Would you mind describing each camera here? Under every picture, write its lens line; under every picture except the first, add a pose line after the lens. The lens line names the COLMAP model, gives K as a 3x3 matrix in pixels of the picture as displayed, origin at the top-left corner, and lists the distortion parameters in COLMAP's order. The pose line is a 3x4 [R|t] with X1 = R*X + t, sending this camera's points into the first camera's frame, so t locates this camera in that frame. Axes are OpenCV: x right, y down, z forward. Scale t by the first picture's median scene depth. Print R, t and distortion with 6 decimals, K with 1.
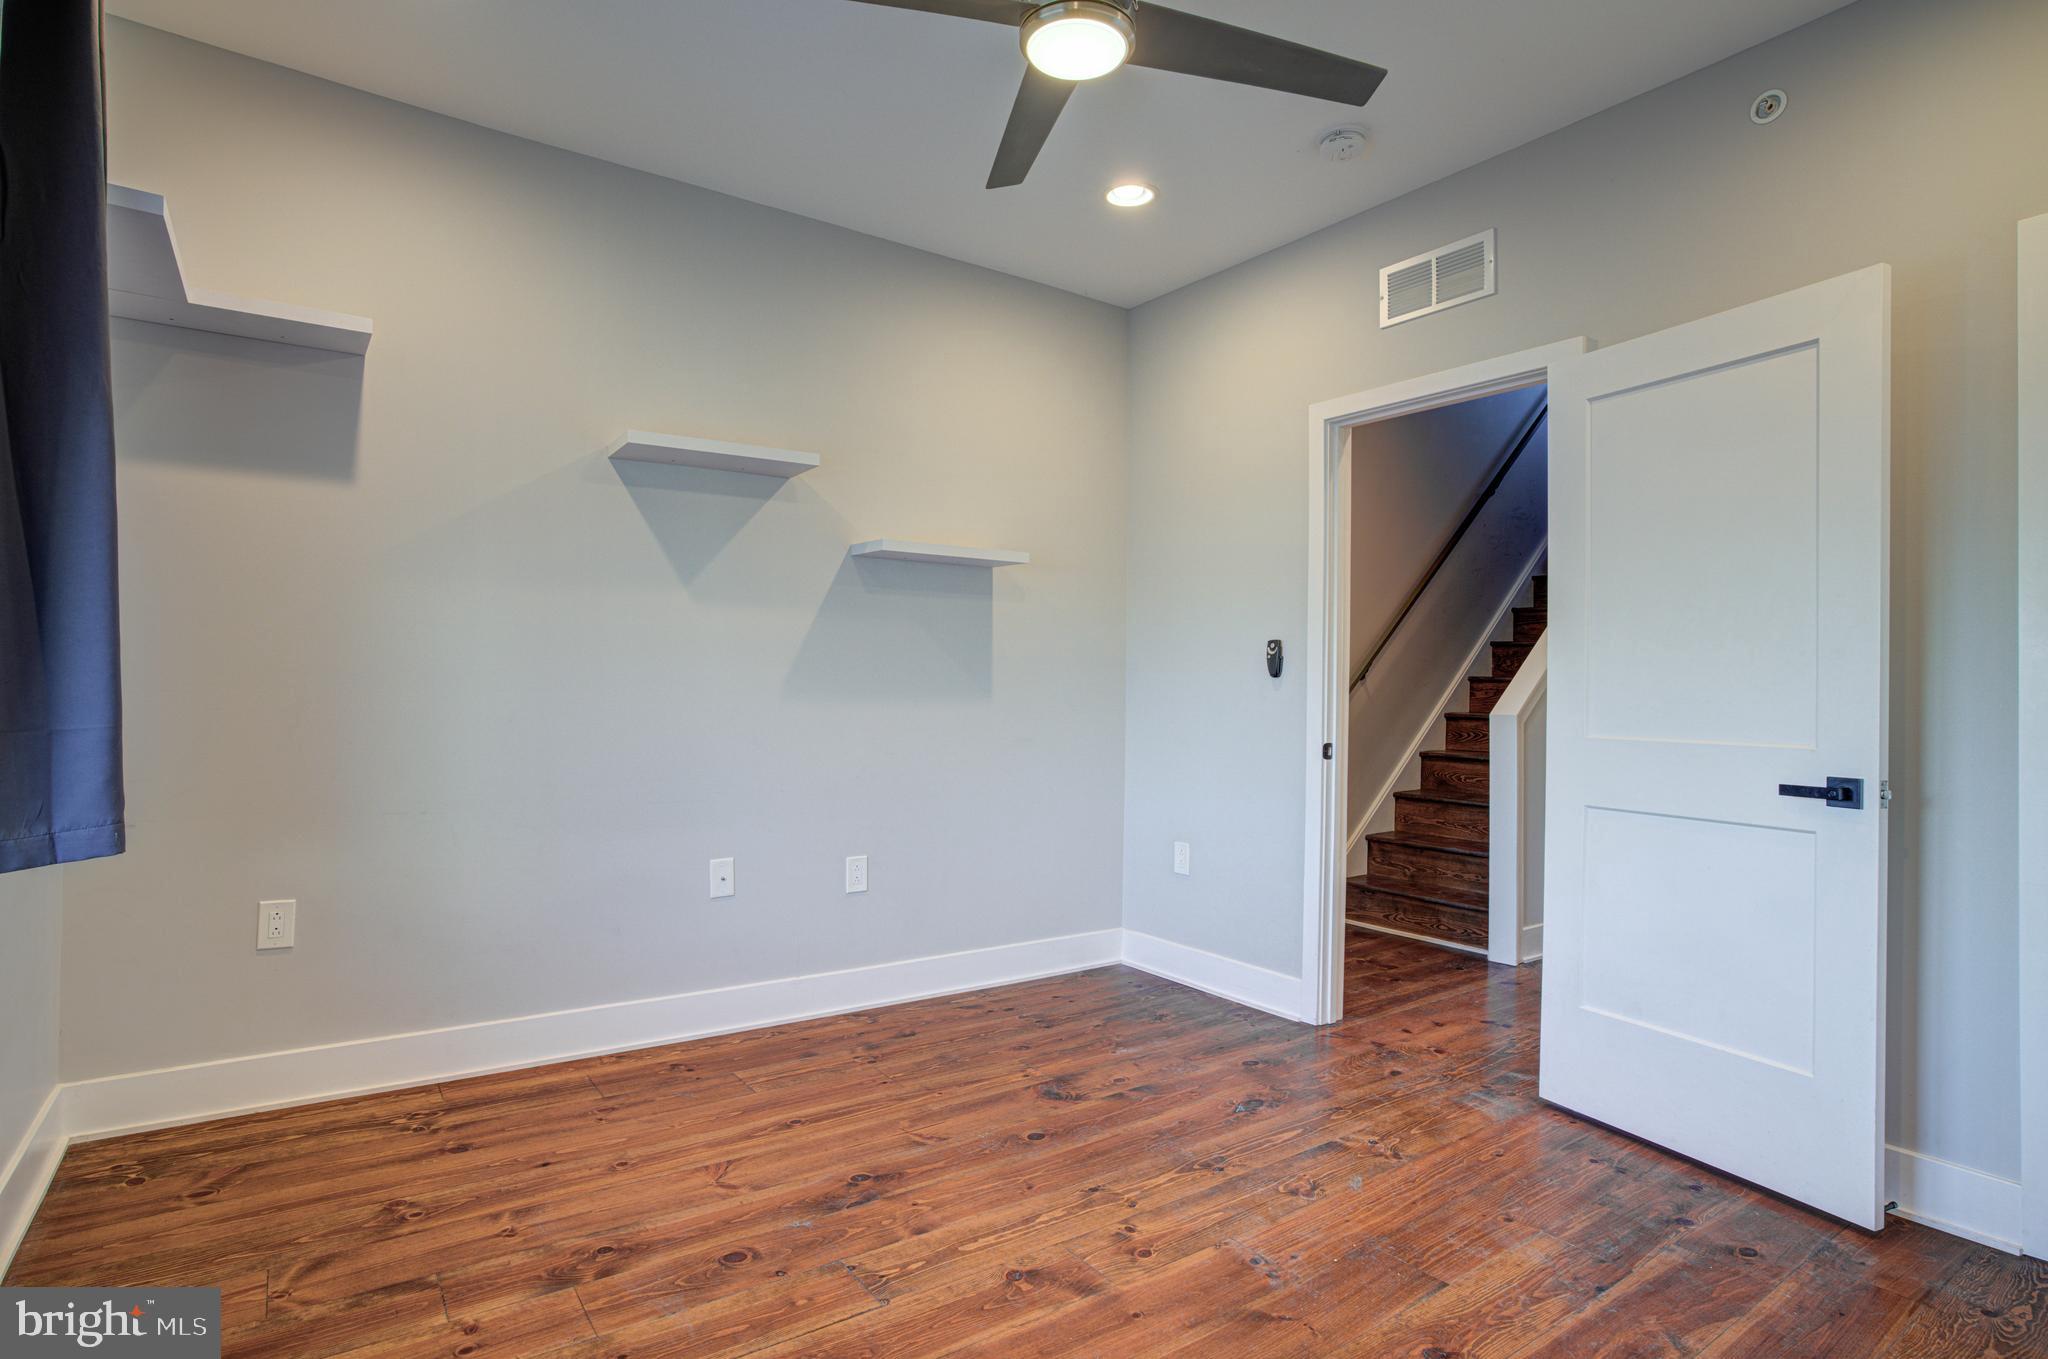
lens RADIAL K [[1061.8, 0, 1022.3], [0, 1061.8, 676.0], [0, 0, 1]] dist [-0.056094, 0.029003]
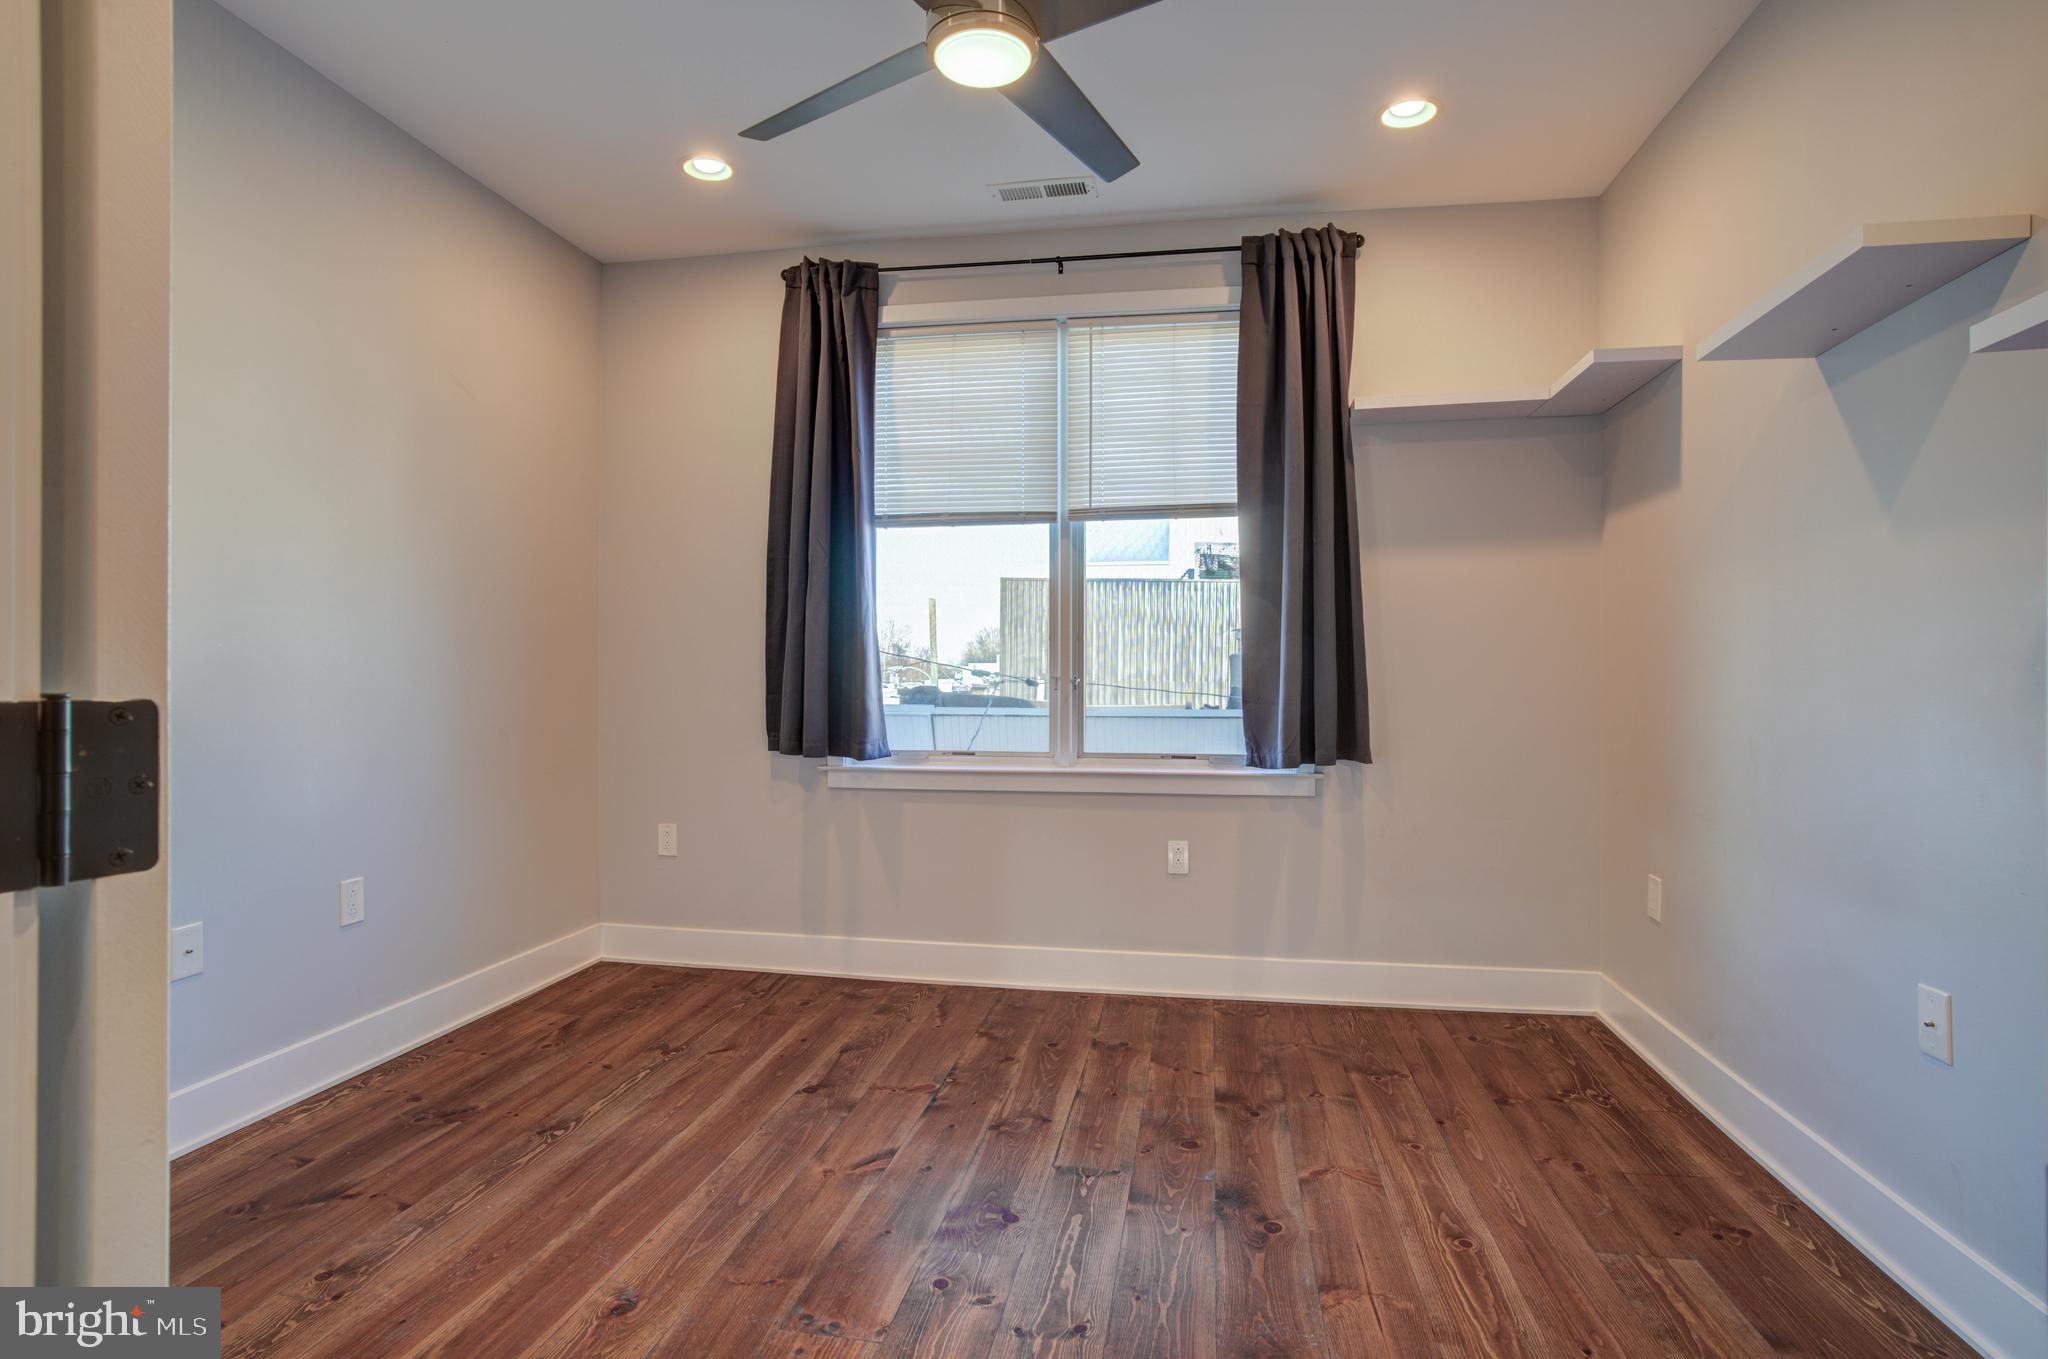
lens RADIAL K [[1061.8, 0, 1018.3], [0, 1061.8, 664.7], [0, 0, 1]] dist [-0.056094, 0.029003]
pose [[-0.715224, -0.025804, -0.698419, 0.572632], [-0.005246, 0.999488, -0.031555, 0.028622], [0.698876, -0.018905, -0.714993, 1.356007]]
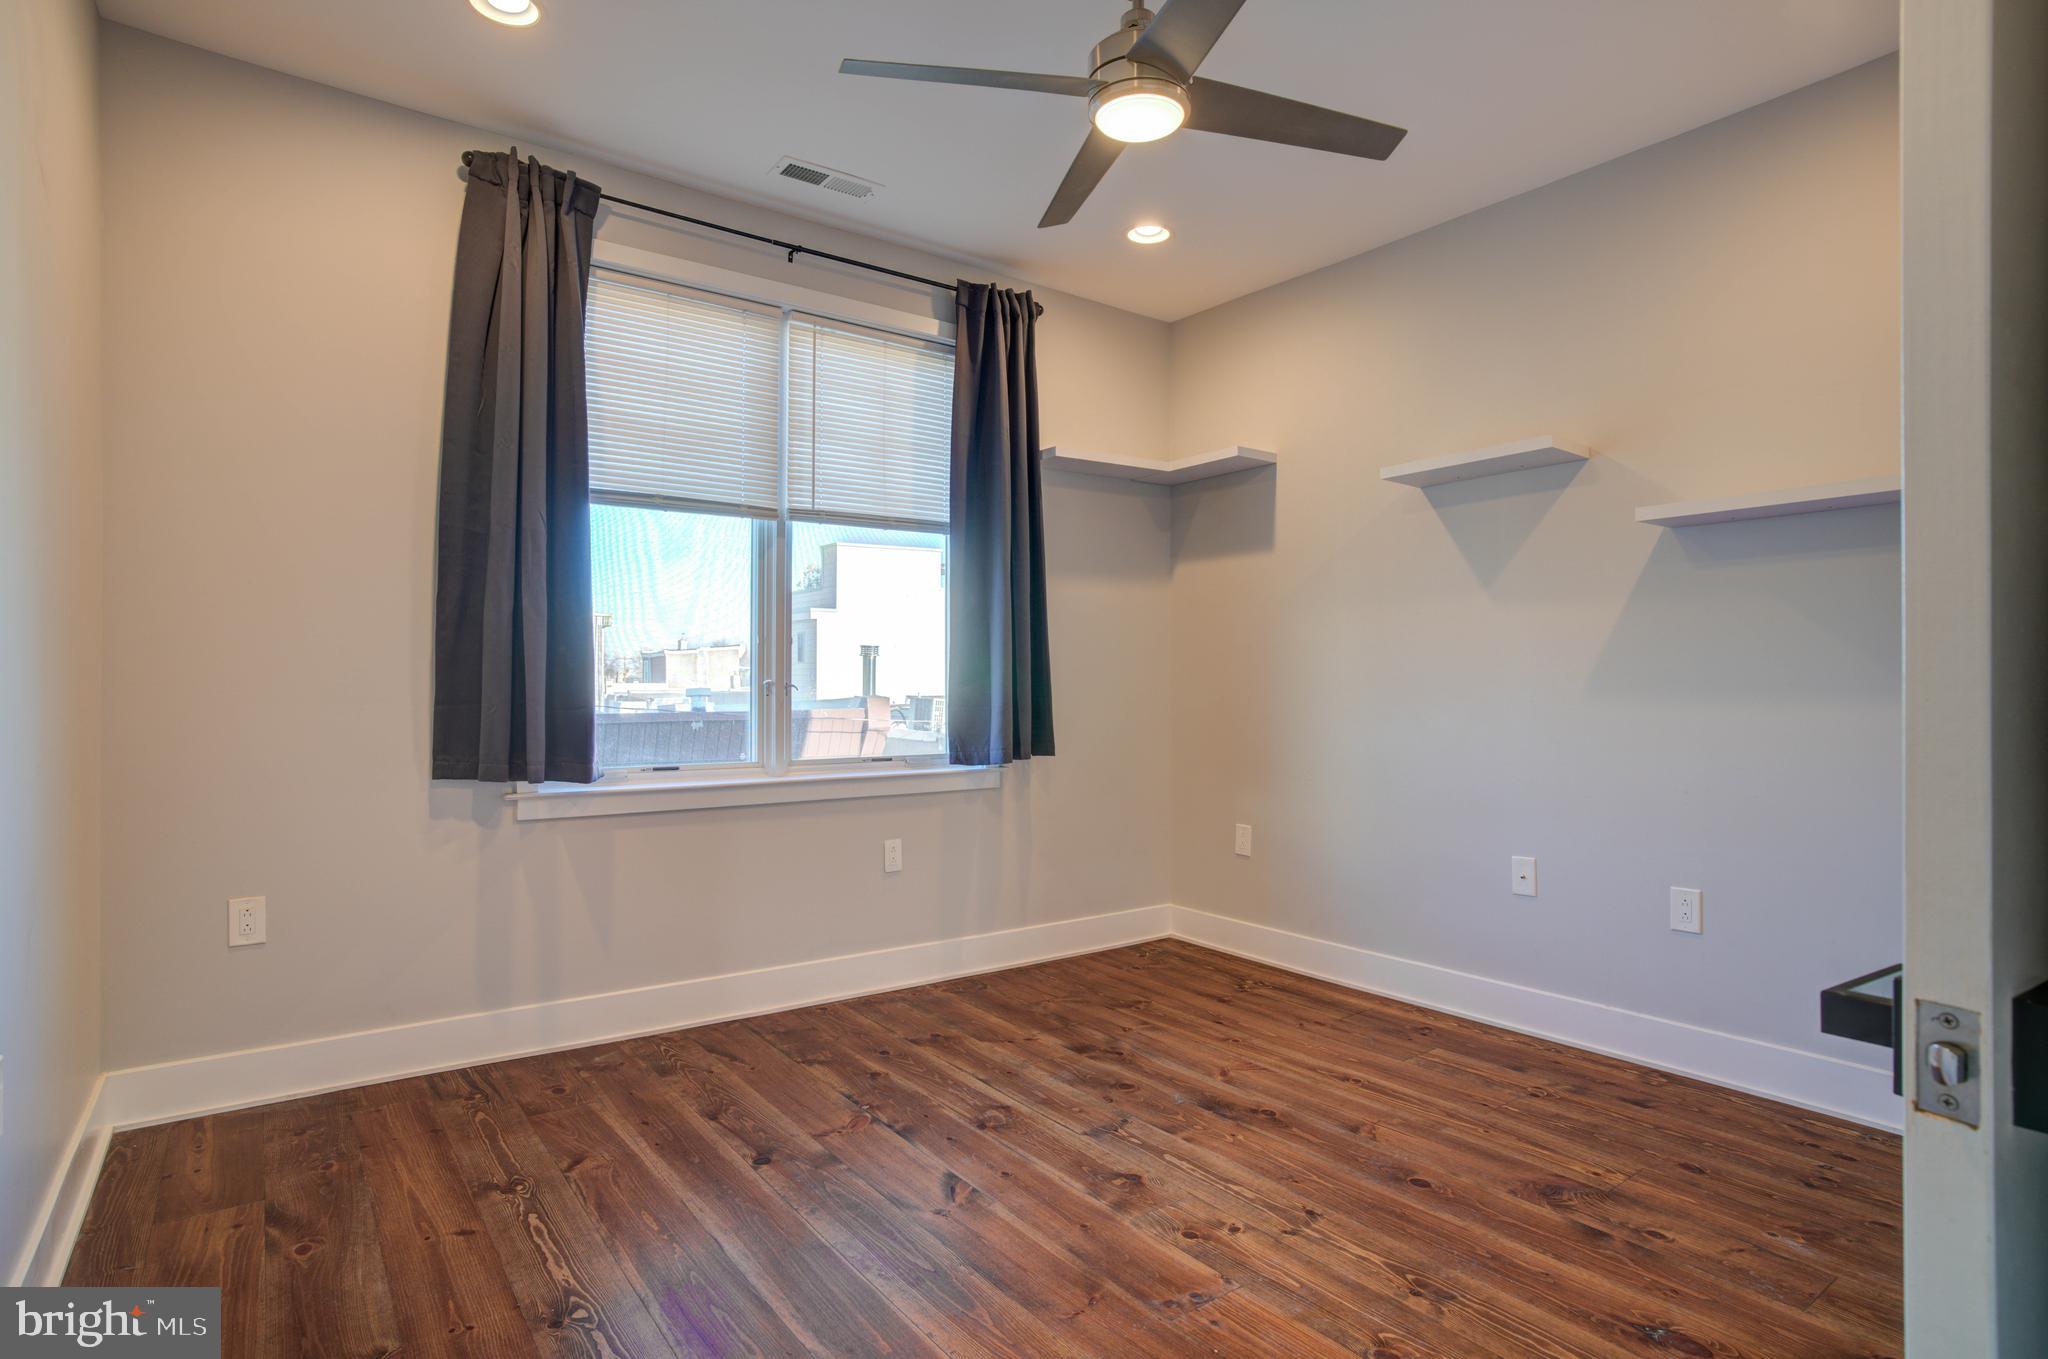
lens RADIAL K [[1061.8, 0, 1023.6], [0, 1061.8, 664.7], [0, 0, 1]] dist [-0.056094, 0.029003]
pose [[0.021247, -0.033126, -0.999225, 0.904521], [0.009207, 0.999415, -0.032936, 0.025039], [0.999732, -0.008500, 0.021539, 0.649440]]
